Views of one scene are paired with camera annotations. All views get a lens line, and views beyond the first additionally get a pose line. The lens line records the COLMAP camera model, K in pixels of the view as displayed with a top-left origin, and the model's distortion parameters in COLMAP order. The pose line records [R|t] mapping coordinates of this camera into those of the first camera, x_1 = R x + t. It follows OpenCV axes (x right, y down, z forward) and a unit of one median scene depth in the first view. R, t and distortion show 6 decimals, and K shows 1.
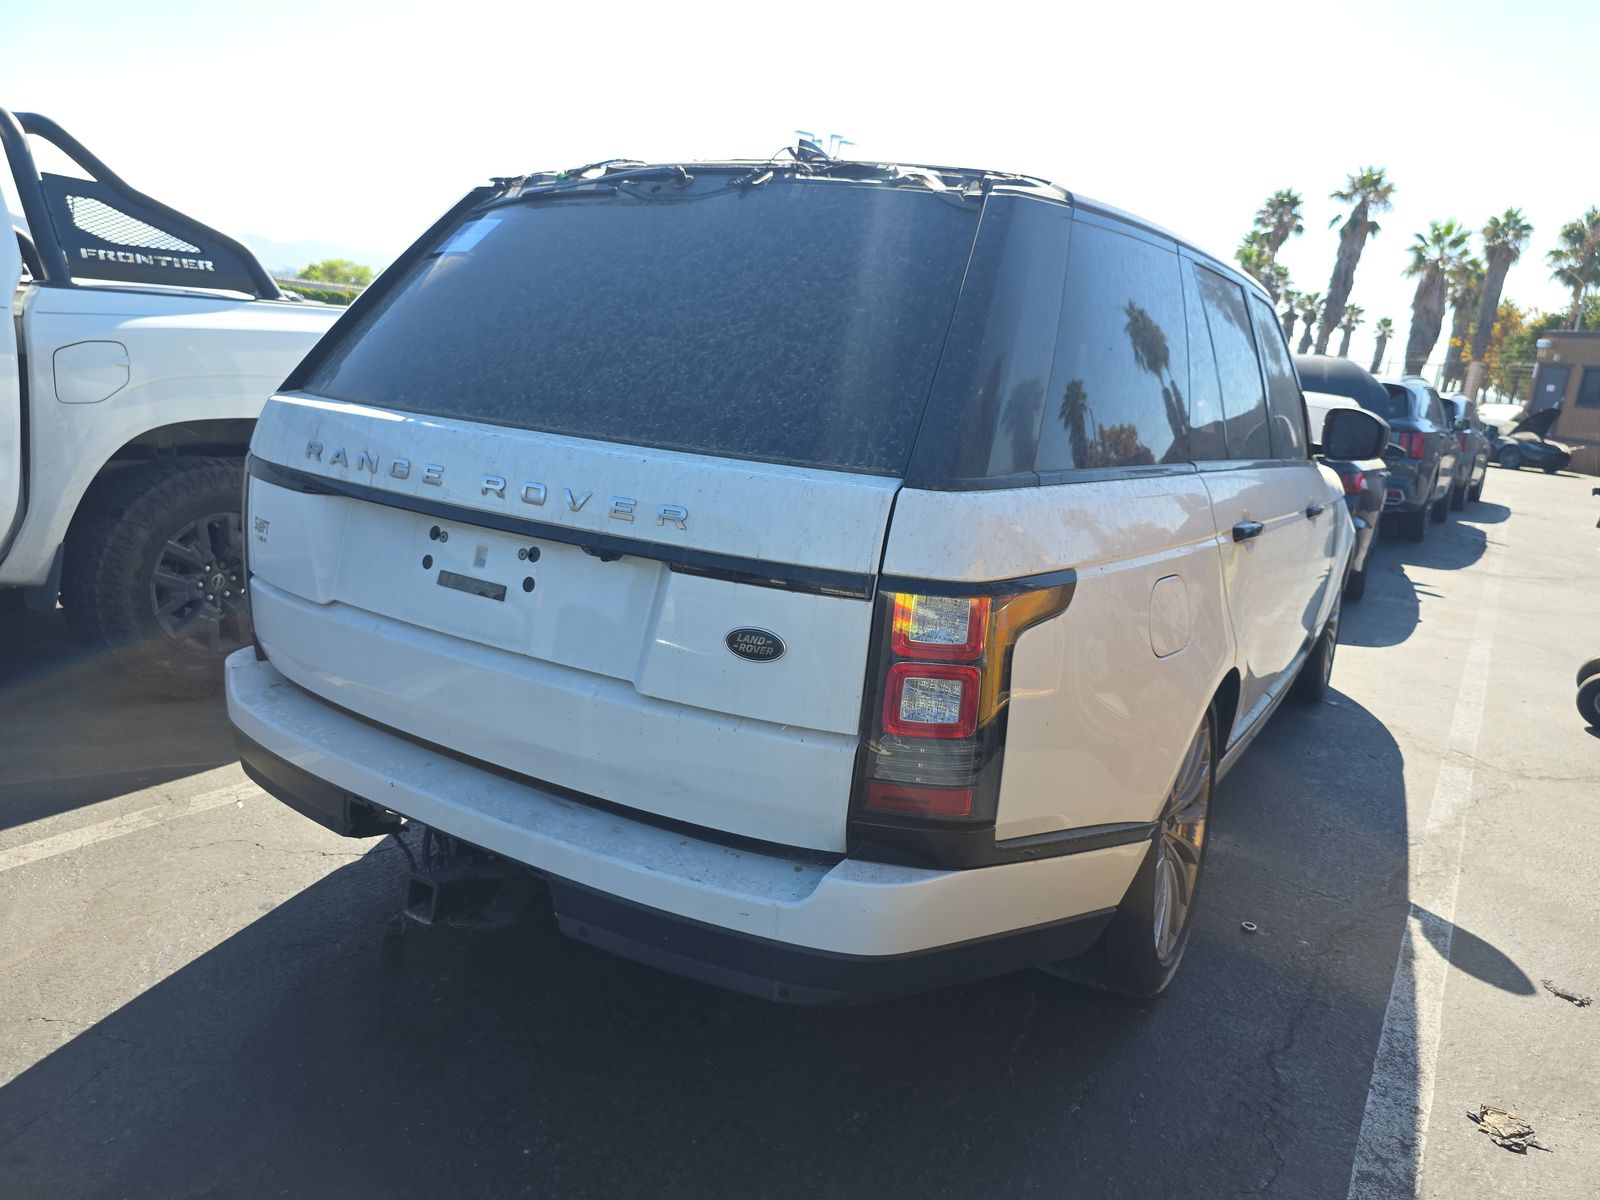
lens RADIAL K [[1098.9, 0, 826.4], [0, 1098.9, 577.0], [0, 0, 1]] dist [0.028755, -0.001827]
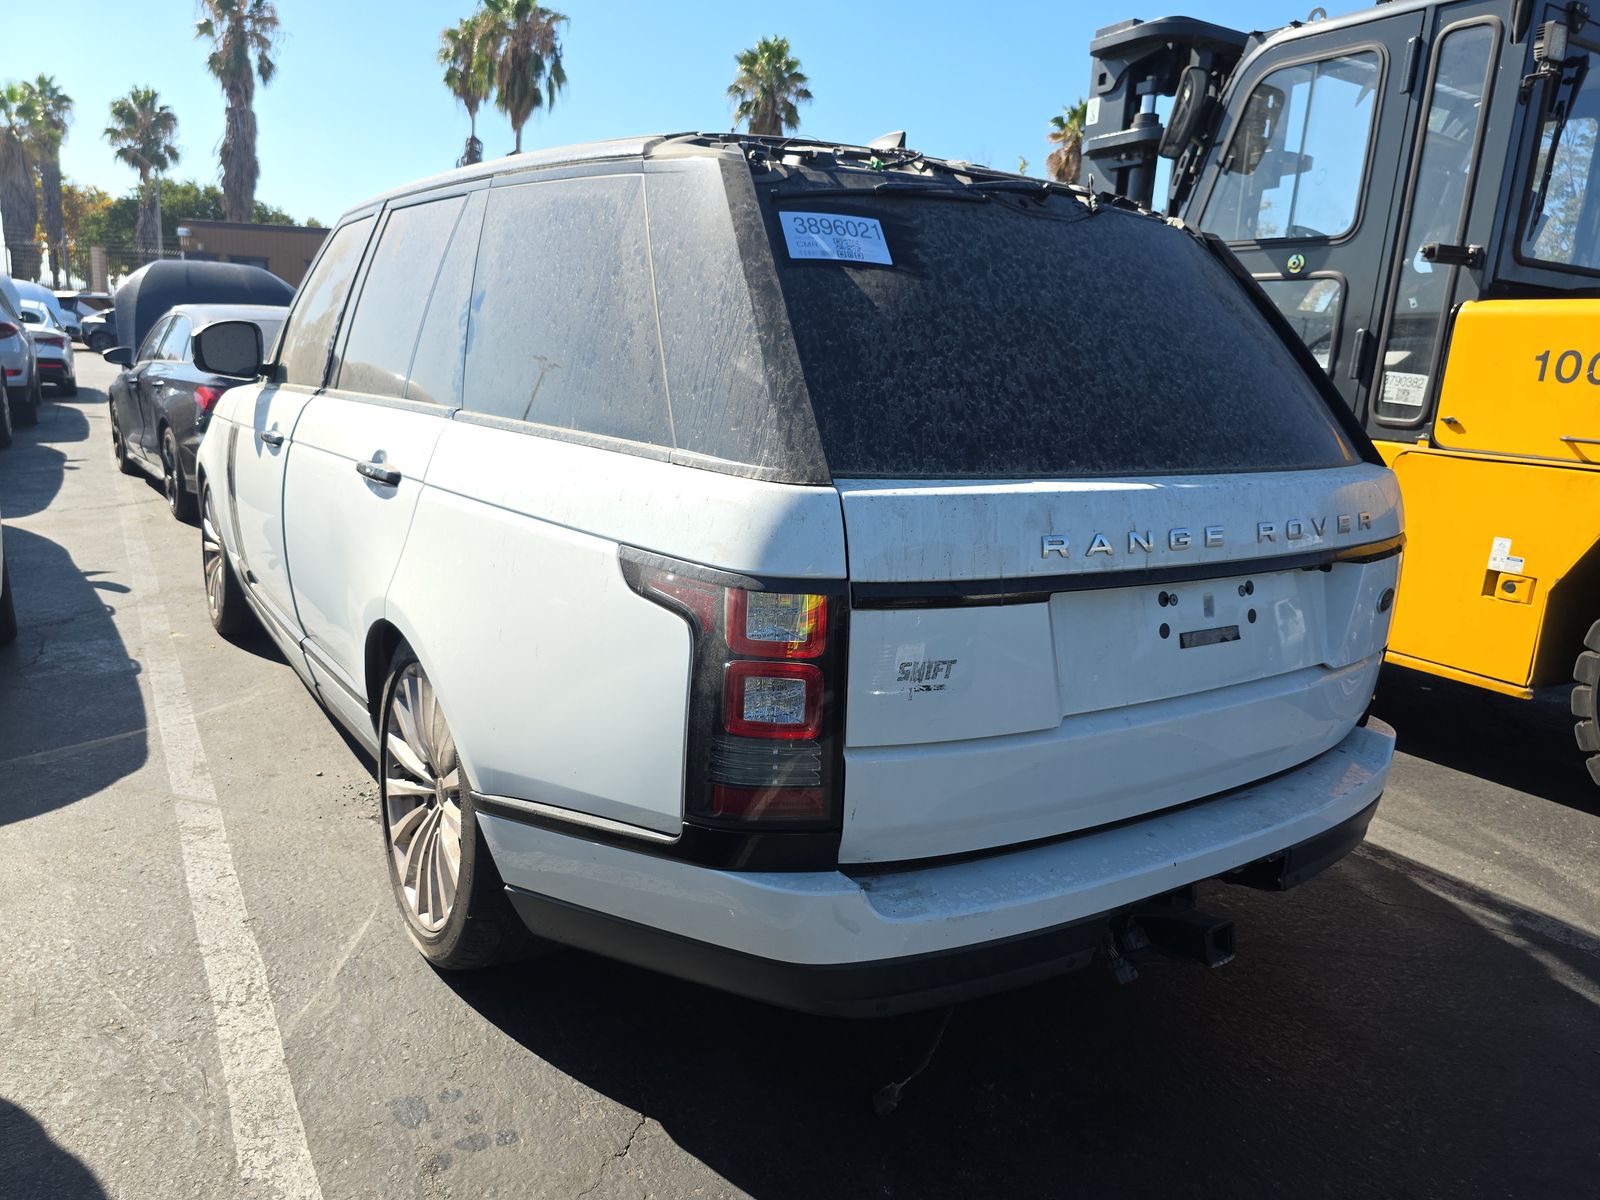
lens RADIAL K [[1102.4, 0, 808.2], [0, 1102.4, 611.8], [0, 0, 1]] dist [0.038691, -0.037680]
pose [[0.429293, -0.274396, 0.860473, -1.094608], [0.159493, 0.960790, 0.226814, -0.245983], [-0.888971, 0.039870, 0.456225, 0.705006]]
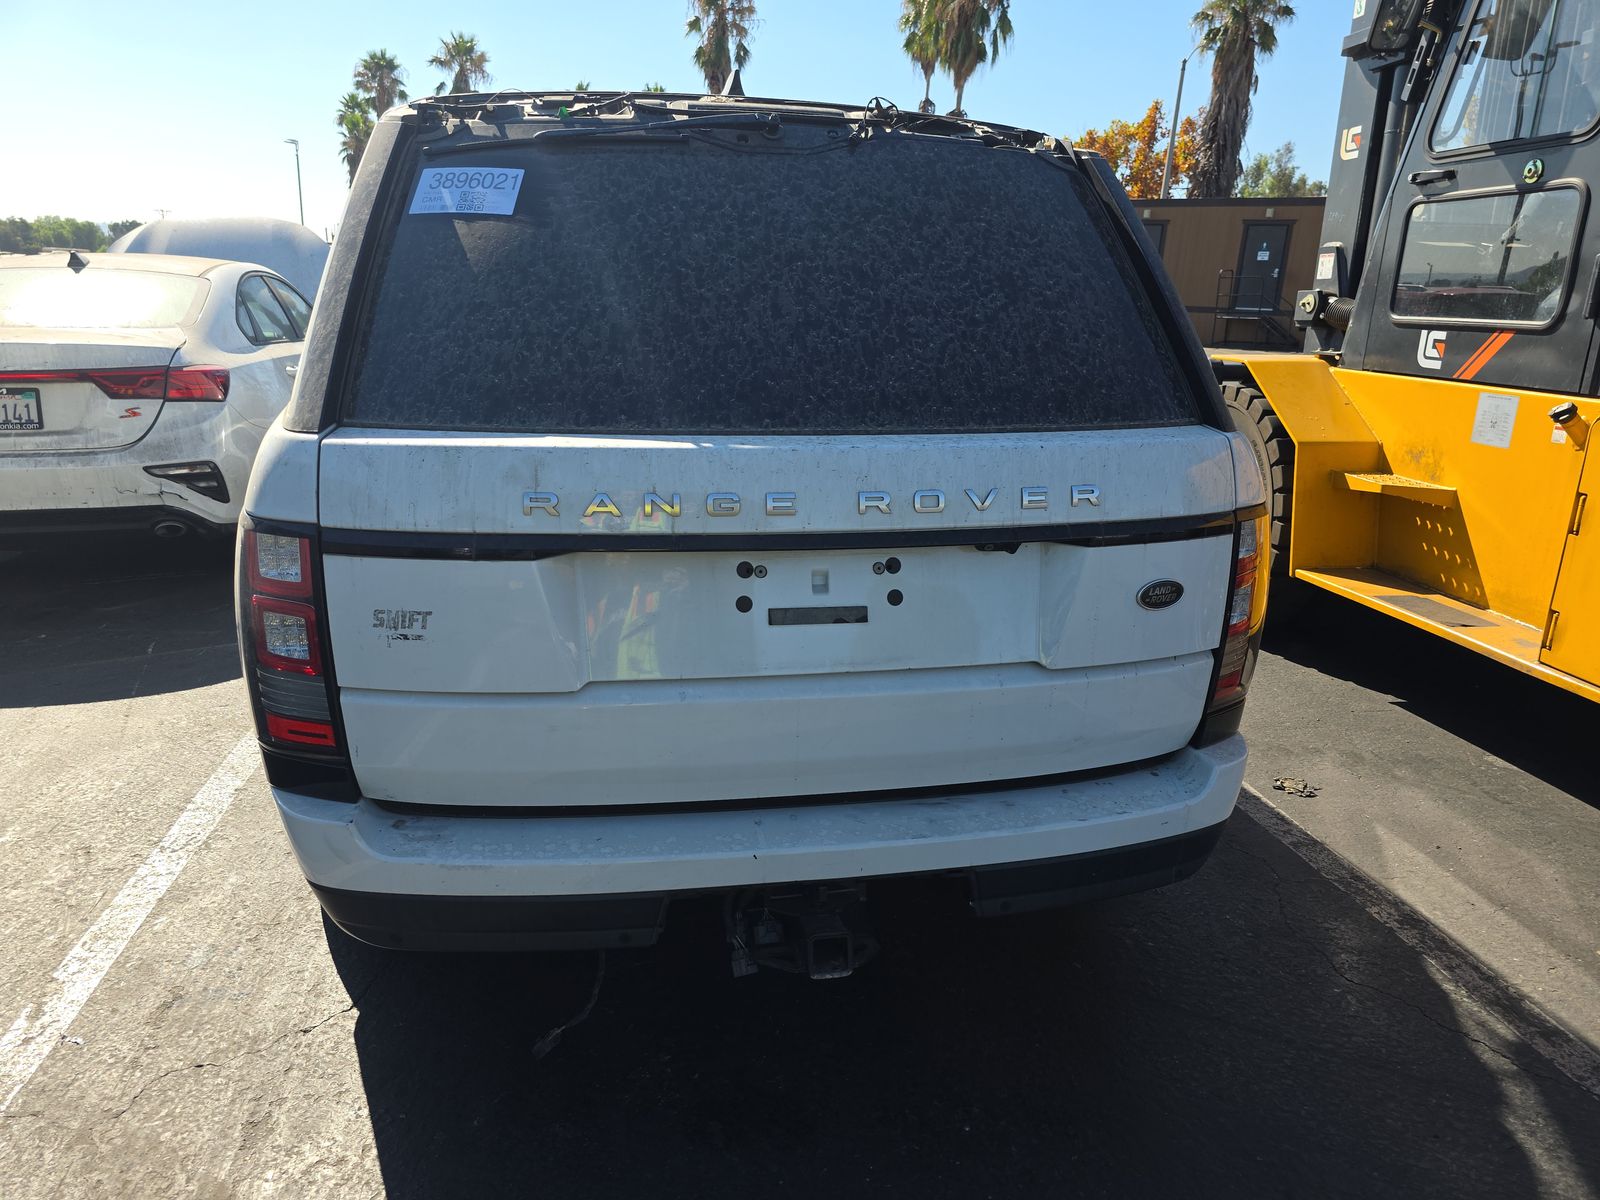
lens RADIAL K [[1093.9, 0, 784.8], [0, 1093.9, 609.6], [0, 0, 1]] dist [0.051550, -0.041483]
pose [[0.751828, -0.254393, 0.608308, -0.724549], [0.170541, 0.966207, 0.193287, -0.143195], [-0.636923, -0.041577, 0.769806, 0.266385]]
